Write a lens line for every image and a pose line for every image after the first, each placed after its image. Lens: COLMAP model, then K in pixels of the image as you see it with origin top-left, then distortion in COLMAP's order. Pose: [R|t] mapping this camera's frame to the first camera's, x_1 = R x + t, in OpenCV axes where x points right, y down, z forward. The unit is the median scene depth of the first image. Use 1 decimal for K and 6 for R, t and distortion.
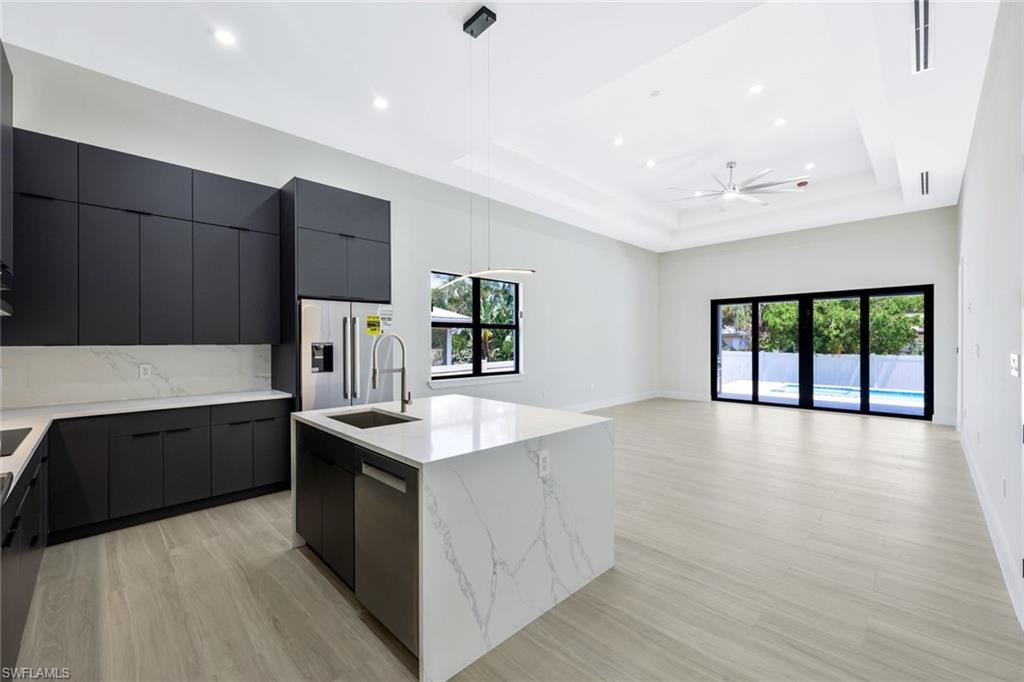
lens RADIAL K [[412.1, 0, 512.0], [0, 412.1, 341.0], [0, 0, 1]] dist [-0.001006, -0.000598]
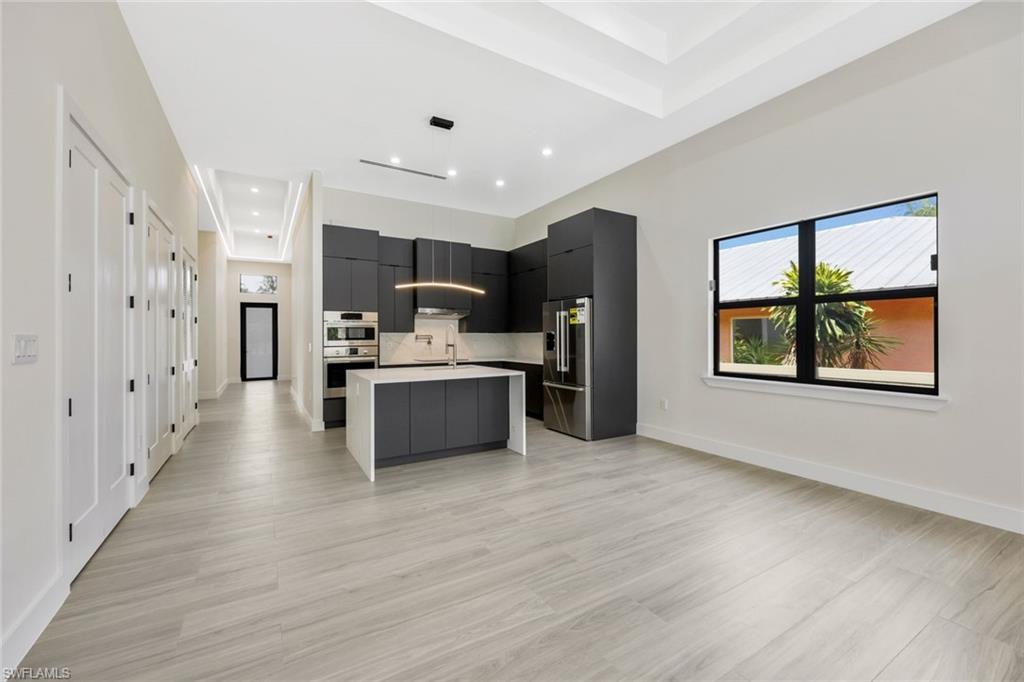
lens RADIAL K [[418.2, 0, 512.0], [0, 418.2, 341.0], [0, 0, 1]] dist [0.001236, 0.000243]
pose [[-0.241547, 0.009835, -0.970339, 0.467188], [0.001016, 0.999951, 0.009882, 0.012192], [0.970389, 0.001401, -0.241545, 0.548504]]
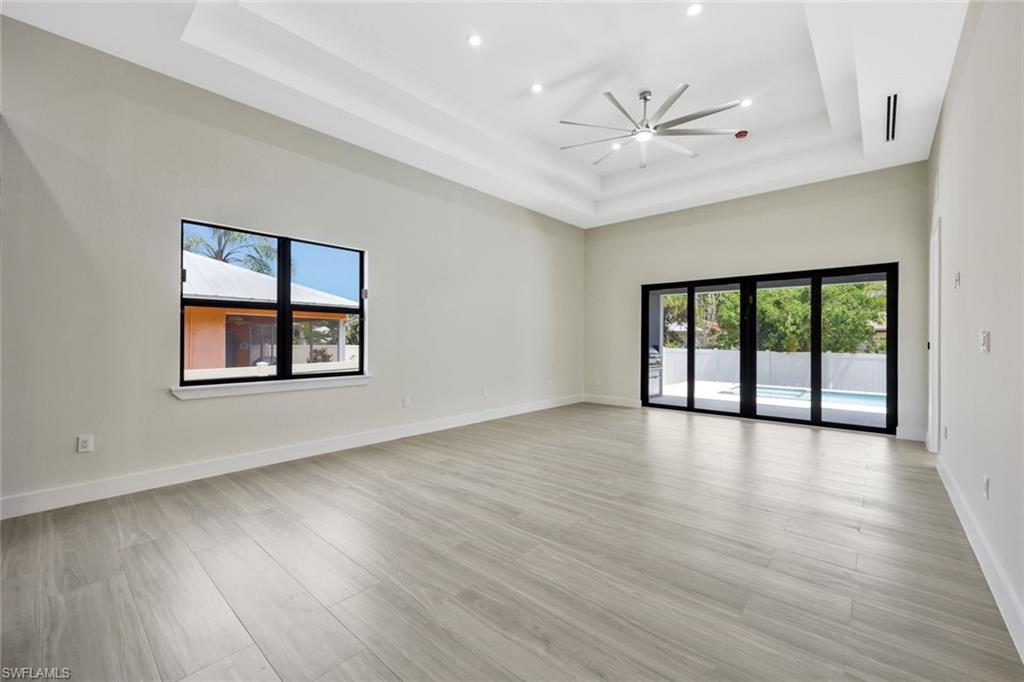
lens RADIAL K [[418.2, 0, 512.0], [0, 418.2, 341.0], [0, 0, 1]] dist [0.001236, 0.000243]
pose [[0.997879, 0.003789, 0.064990, 0.191154], [-0.004009, 0.999987, 0.003265, 0.012584], [-0.064976, -0.003518, 0.997881, 0.201996]]
